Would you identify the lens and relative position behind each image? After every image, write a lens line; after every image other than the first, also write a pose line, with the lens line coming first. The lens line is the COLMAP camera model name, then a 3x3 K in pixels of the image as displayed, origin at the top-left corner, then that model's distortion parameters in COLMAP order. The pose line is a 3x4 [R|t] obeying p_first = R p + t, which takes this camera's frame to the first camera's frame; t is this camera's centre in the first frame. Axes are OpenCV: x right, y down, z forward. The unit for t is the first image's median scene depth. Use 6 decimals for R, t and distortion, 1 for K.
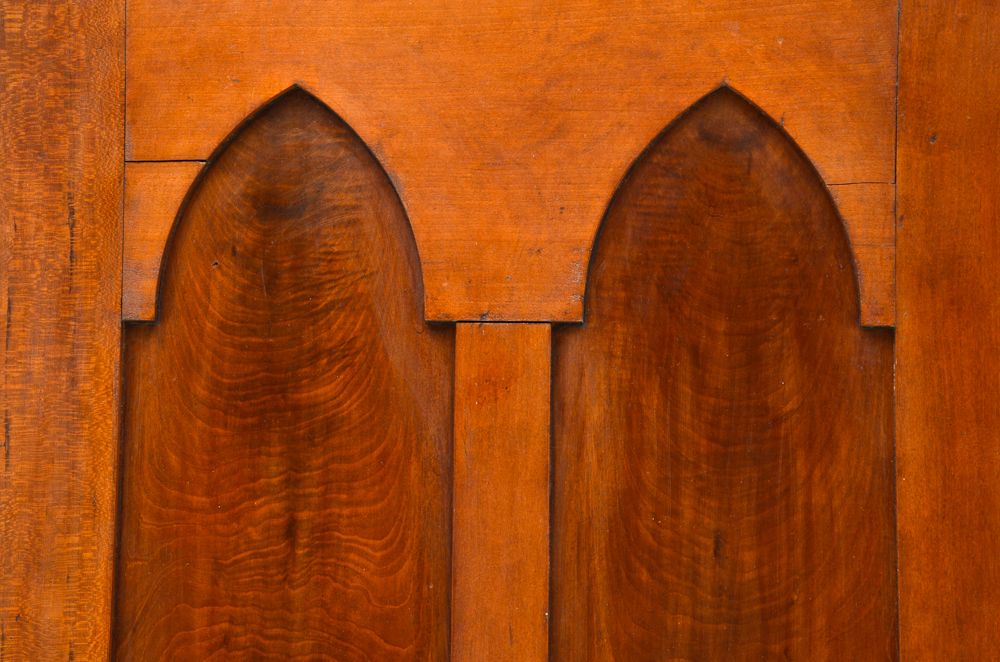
lens RADIAL K [[2644.0, 0, 499.7], [0, 2644.0, 332.3], [0, 0, 1]] dist [0.735688, 0.000000]
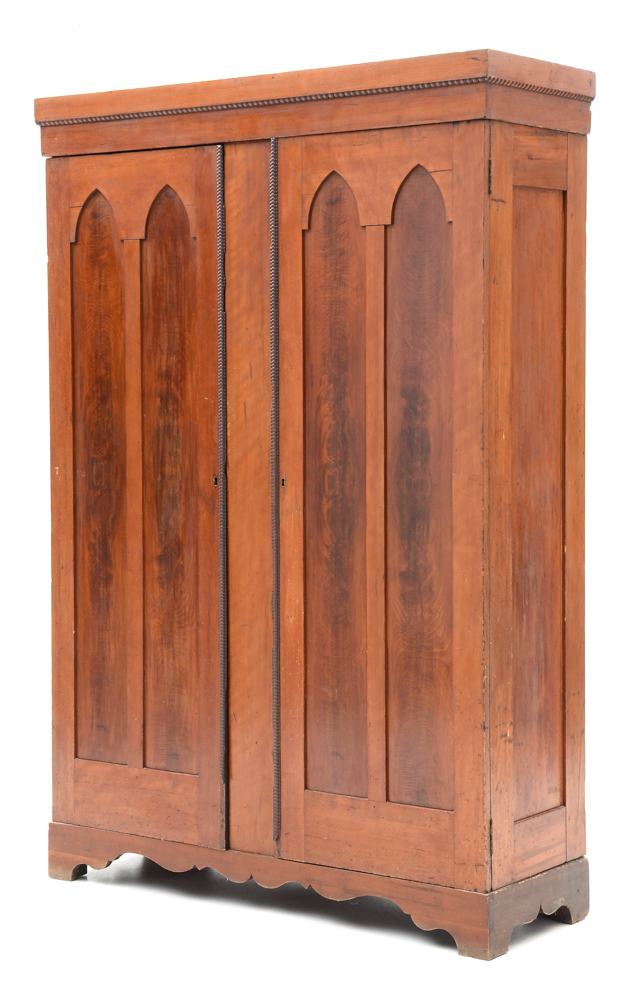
lens RADIAL K [[2028.0, 0, 317.8], [0, 2028.0, 497.4], [0, 0, 1]] dist [0.327440, 0.000000]
pose [[0.849804, 0.017837, -0.526797, 2.135076], [0.053869, 0.991255, 0.120463, 0.029709], [0.524339, -0.130748, 0.841412, -1.853386]]
